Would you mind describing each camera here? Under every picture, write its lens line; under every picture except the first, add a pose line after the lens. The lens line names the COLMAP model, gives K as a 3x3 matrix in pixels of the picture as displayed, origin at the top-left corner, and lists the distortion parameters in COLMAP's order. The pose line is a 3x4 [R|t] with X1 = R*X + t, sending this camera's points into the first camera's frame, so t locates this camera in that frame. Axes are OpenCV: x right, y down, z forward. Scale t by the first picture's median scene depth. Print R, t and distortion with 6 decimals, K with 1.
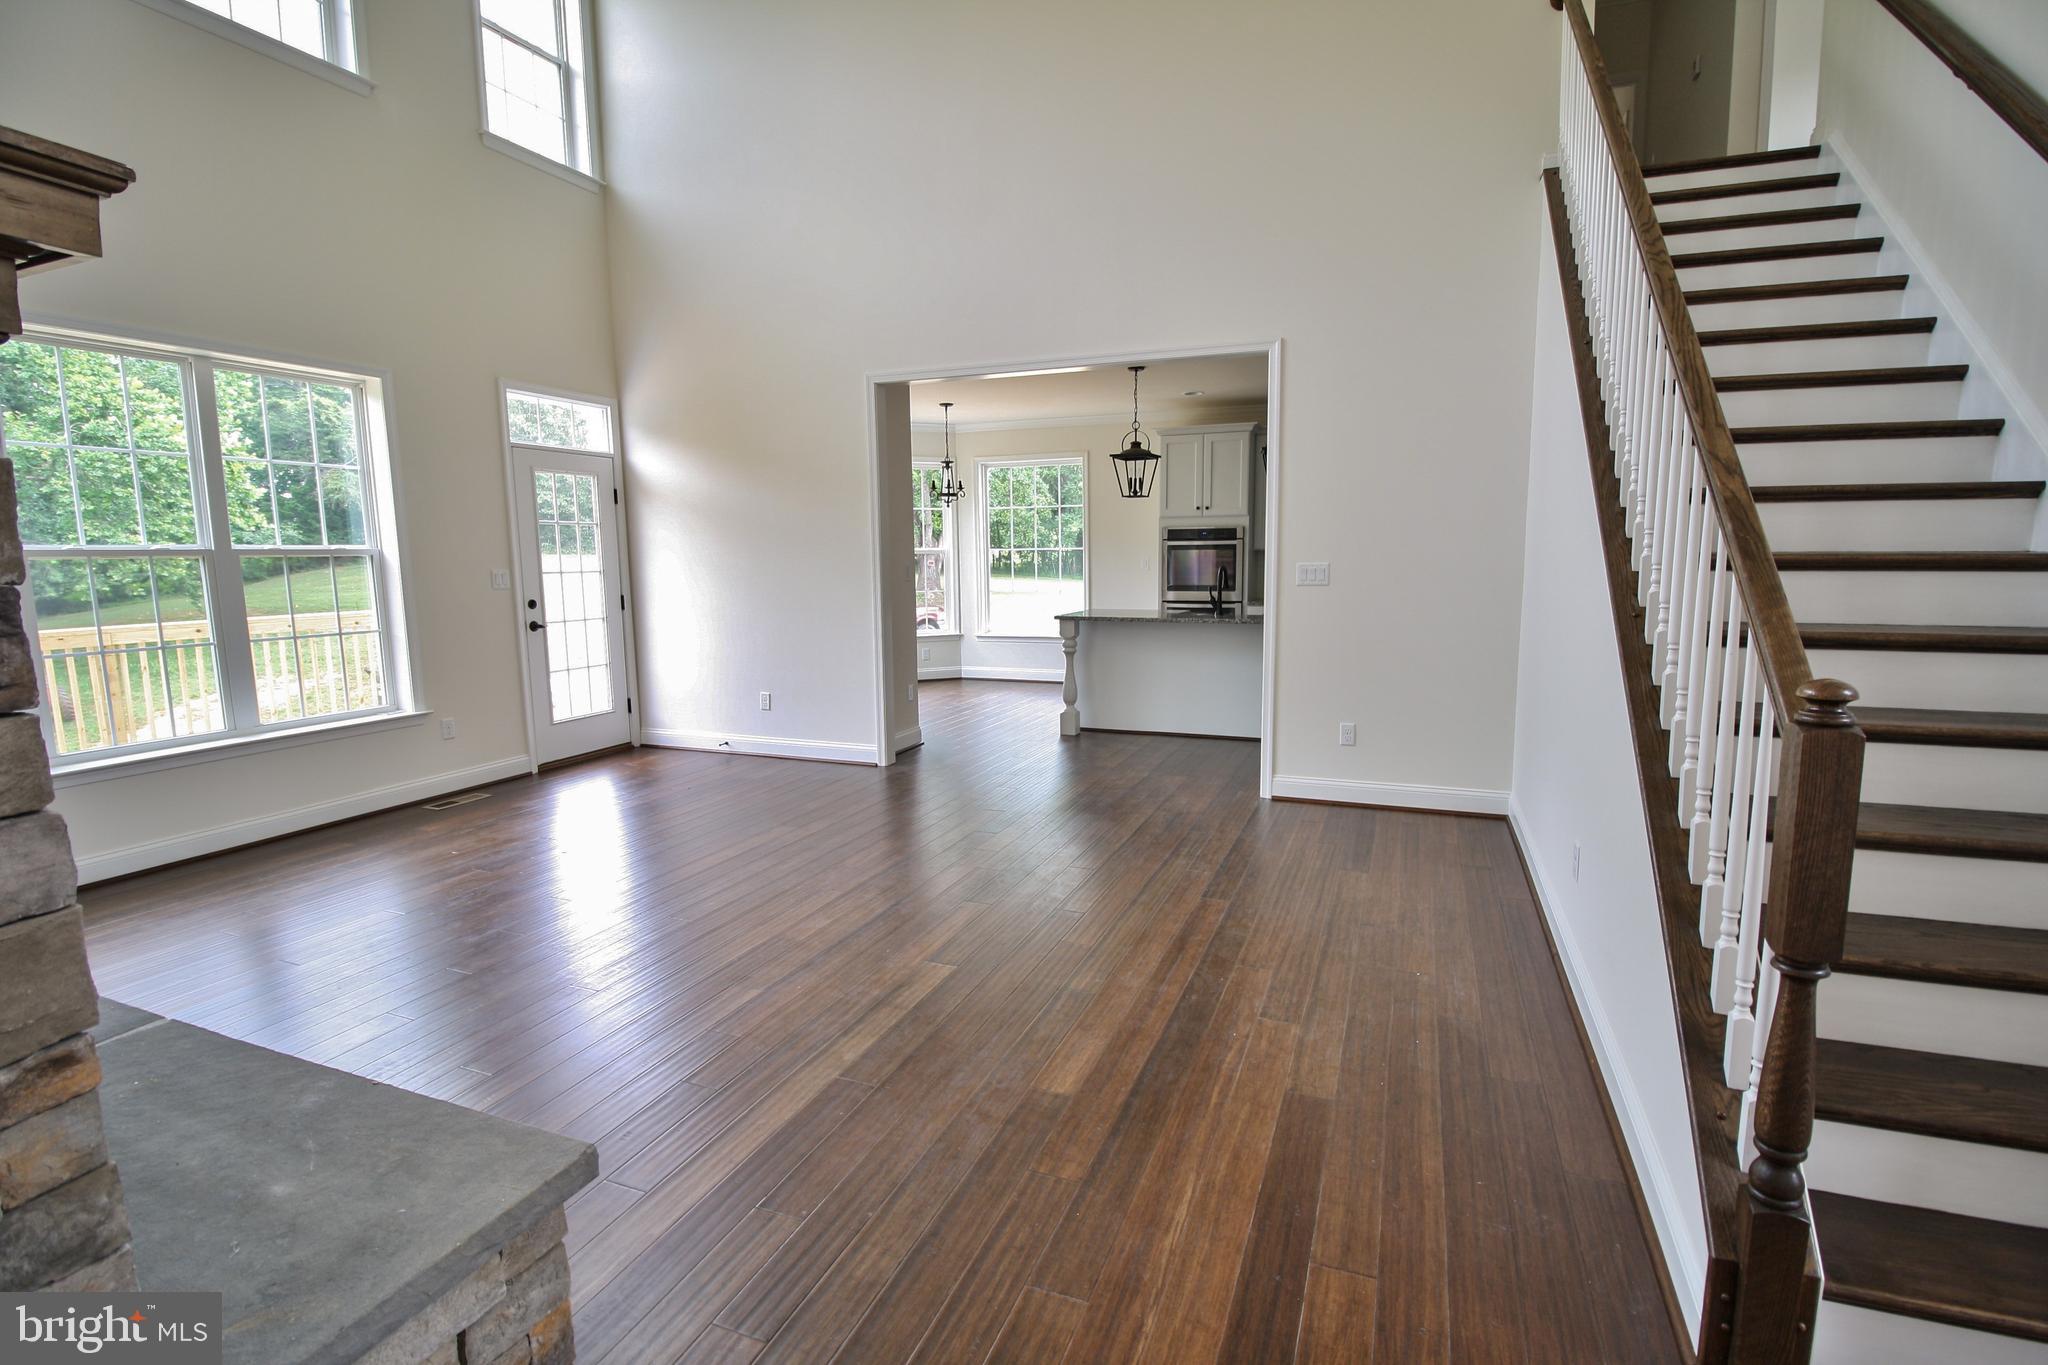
lens RADIAL K [[962.1, 0, 1040.9], [0, 962.1, 678.7], [0, 0, 1]] dist [-0.000133, -0.012338]
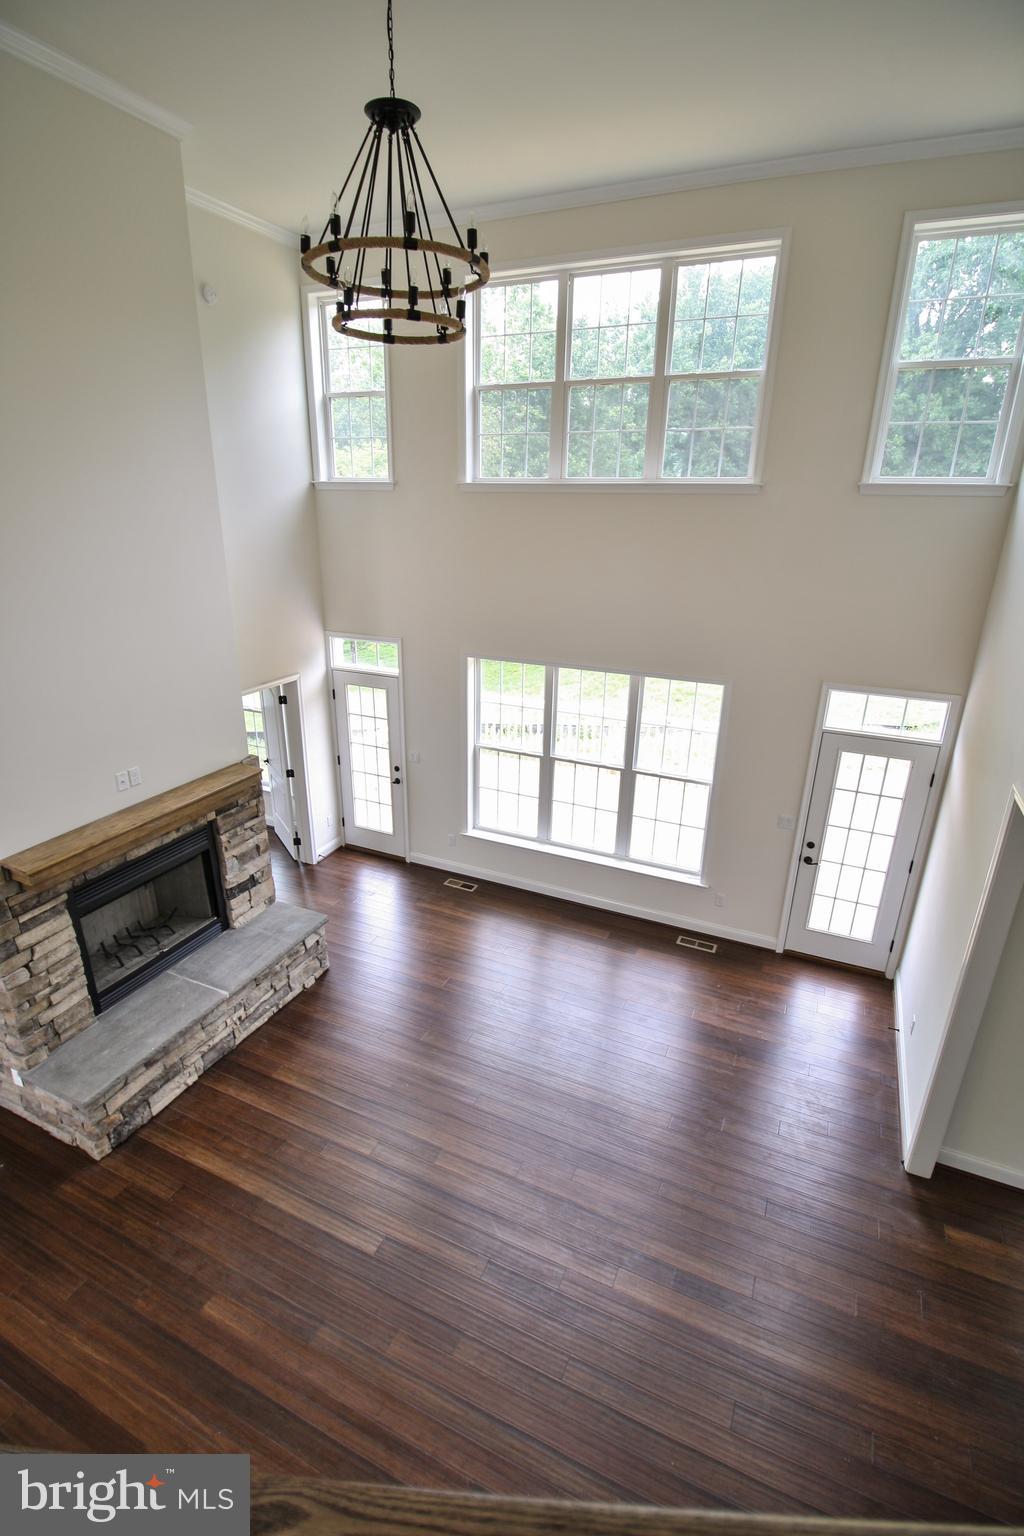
lens RADIAL K [[722.7, 0, 512.0], [0, 722.7, 768.0], [0, 0, 1]] dist [0.003393, -0.014236]
pose [[-0.066387, 0.358478, -0.931175, 0.367284], [-0.138399, 0.920905, 0.364391, -0.462396], [0.988149, 0.153064, -0.011523, 0.572407]]
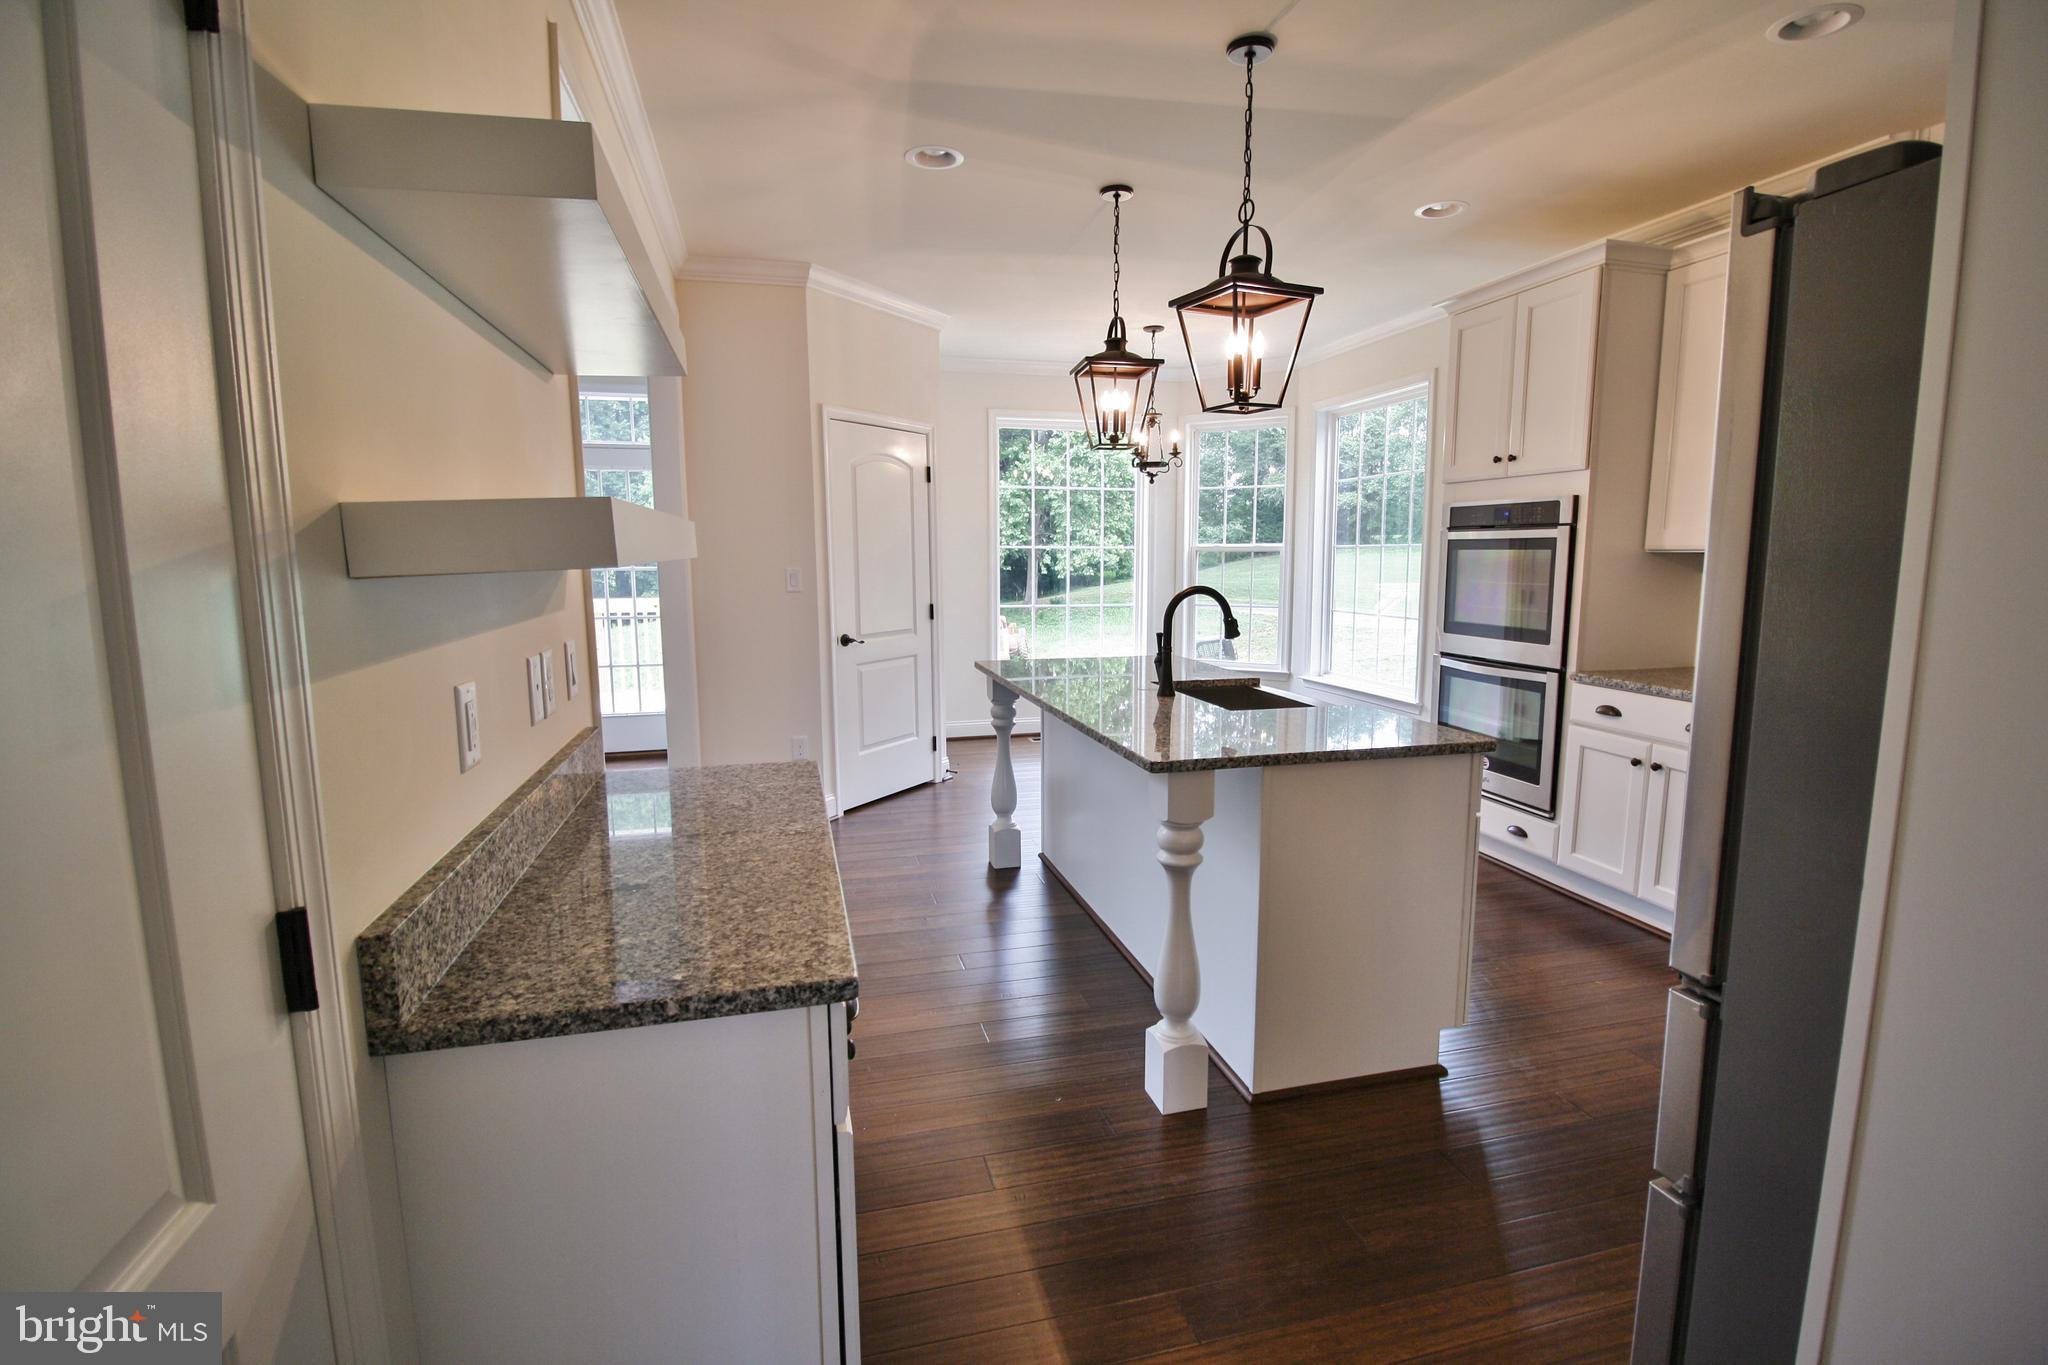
lens RADIAL K [[962.1, 0, 1040.9], [0, 962.1, 678.7], [0, 0, 1]] dist [-0.000133, -0.012338]
pose [[0.587113, 0.113814, -0.801464, 0.588974], [-0.106645, 0.992312, 0.062793, -0.109688], [0.802449, 0.048606, 0.594737, 0.774977]]
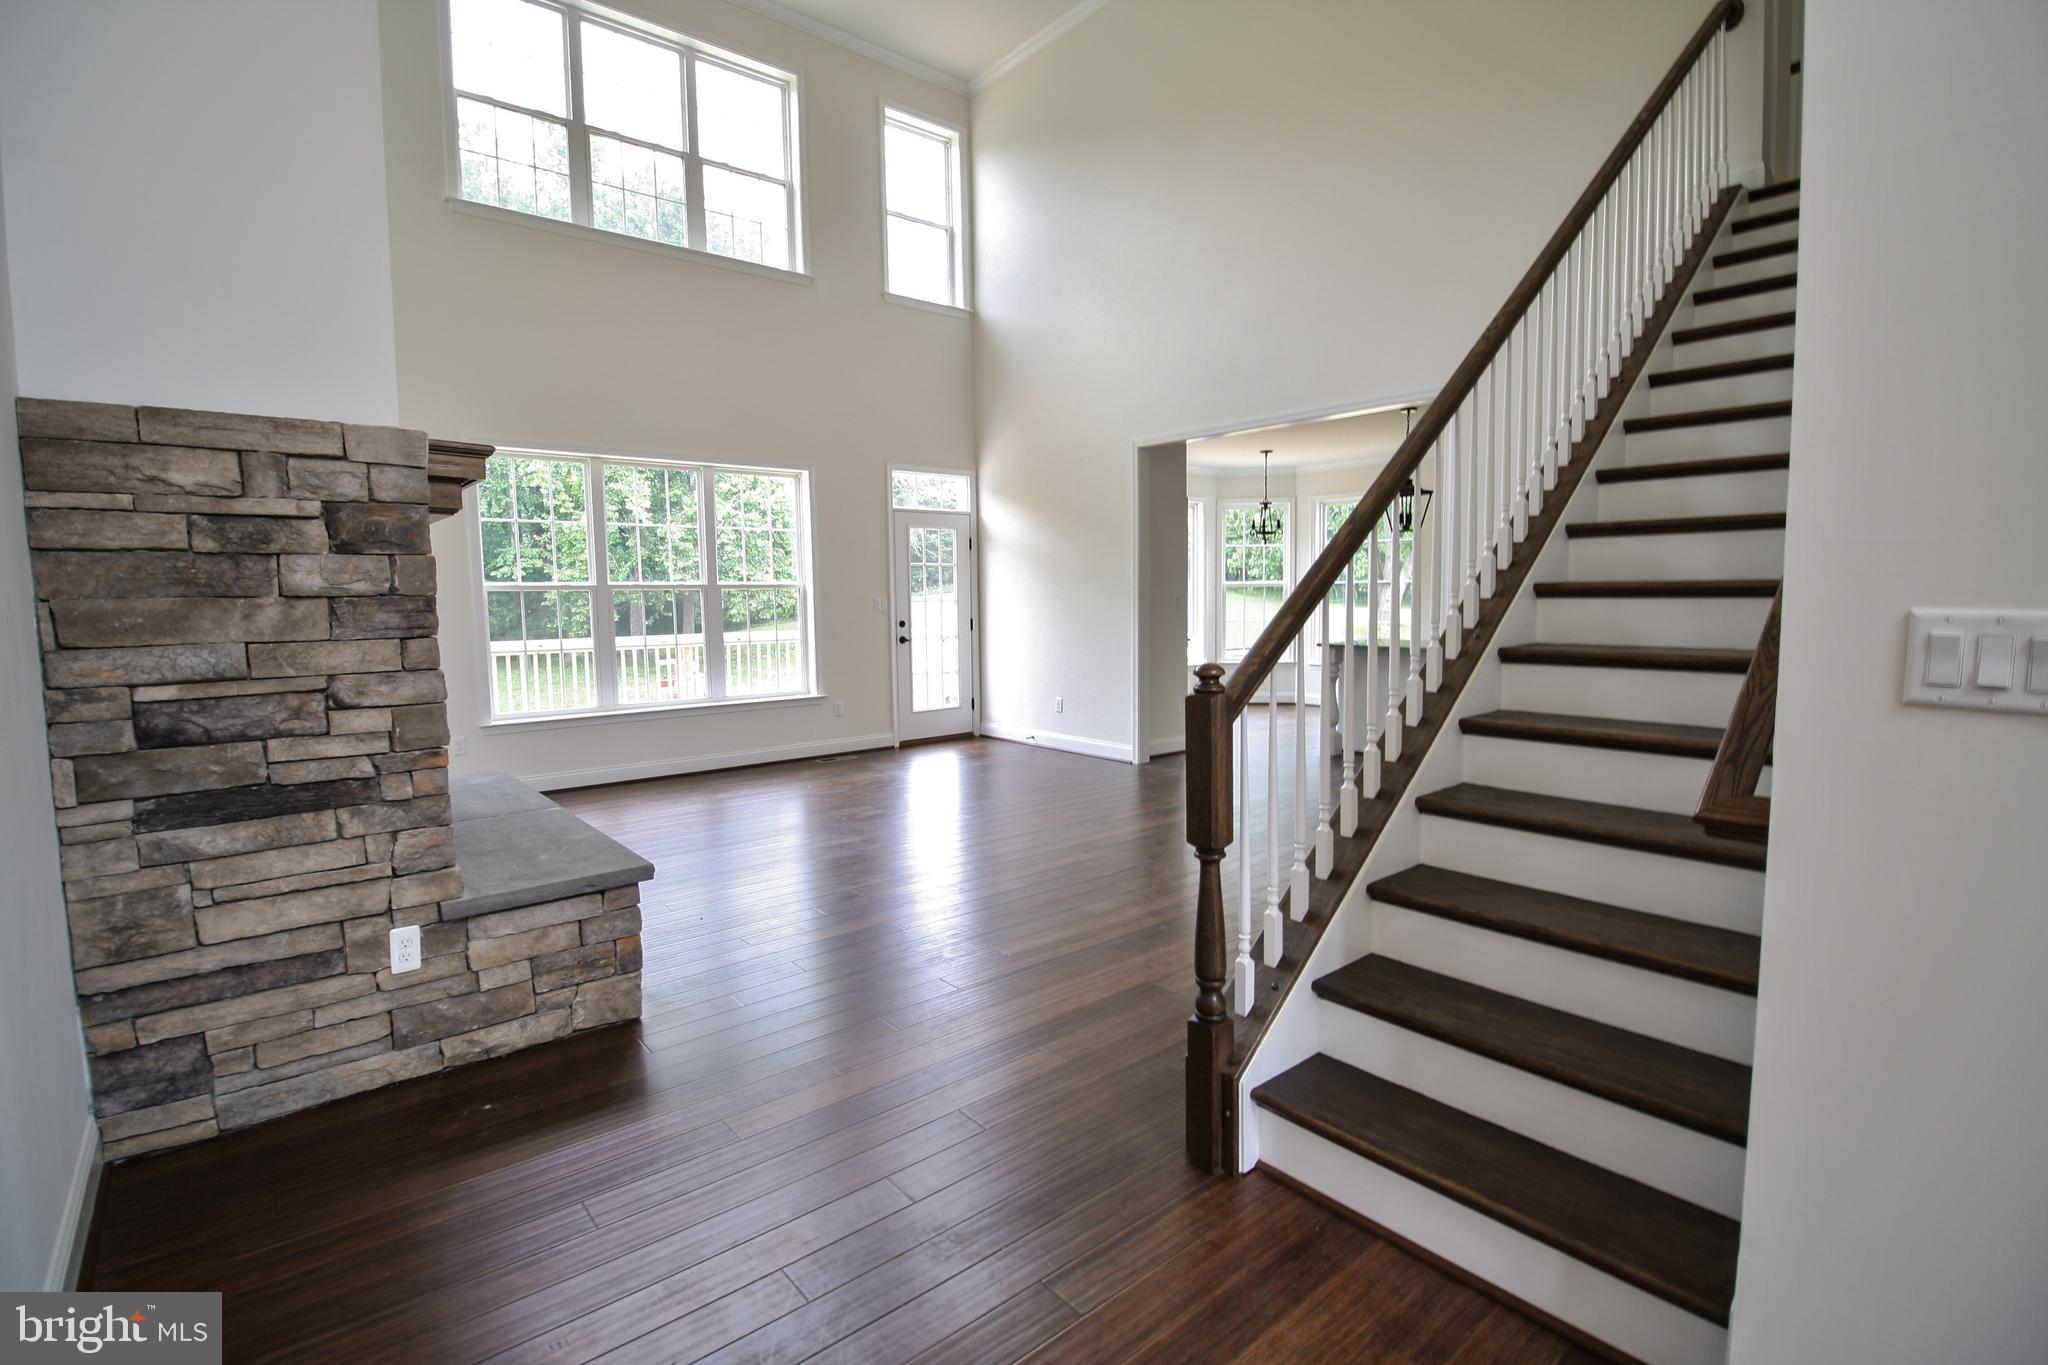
lens RADIAL K [[962.1, 0, 1040.9], [0, 962.1, 678.7], [0, 0, 1]] dist [-0.000133, -0.012338]
pose [[0.878385, 0.042032, -0.476102, 0.295001], [-0.058495, 0.998091, -0.019805, 0.015993], [0.474361, 0.045246, 0.879167, -0.110600]]
